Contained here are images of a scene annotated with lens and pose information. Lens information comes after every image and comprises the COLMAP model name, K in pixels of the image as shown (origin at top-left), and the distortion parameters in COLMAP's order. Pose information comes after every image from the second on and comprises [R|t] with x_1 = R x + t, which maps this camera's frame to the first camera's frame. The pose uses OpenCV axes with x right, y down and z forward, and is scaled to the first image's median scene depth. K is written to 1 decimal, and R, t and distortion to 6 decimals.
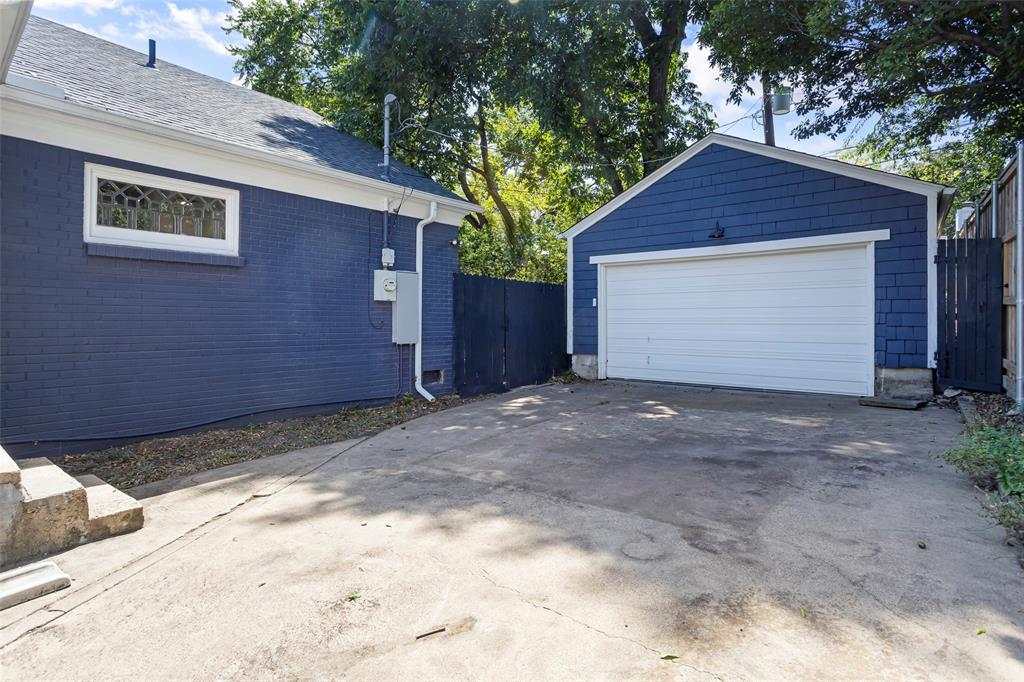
lens RADIAL K [[504.4, 0, 502.2], [0, 504.4, 325.6], [0, 0, 1]] dist [-0.054180, 0.038004]
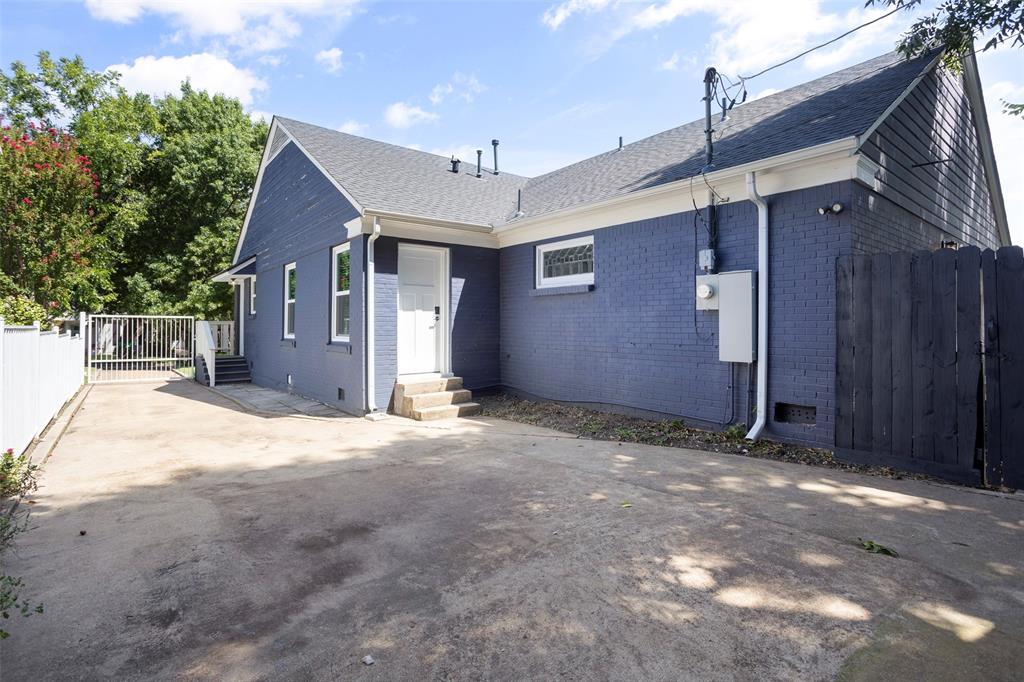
lens RADIAL K [[504.4, 0, 502.2], [0, 504.4, 325.6], [0, 0, 1]] dist [-0.054180, 0.038004]
pose [[-0.217590, 0.001656, -0.976039, 0.997806], [-0.005970, 0.999978, 0.003028, -0.036095], [0.976022, 0.006486, -0.217575, 1.248765]]
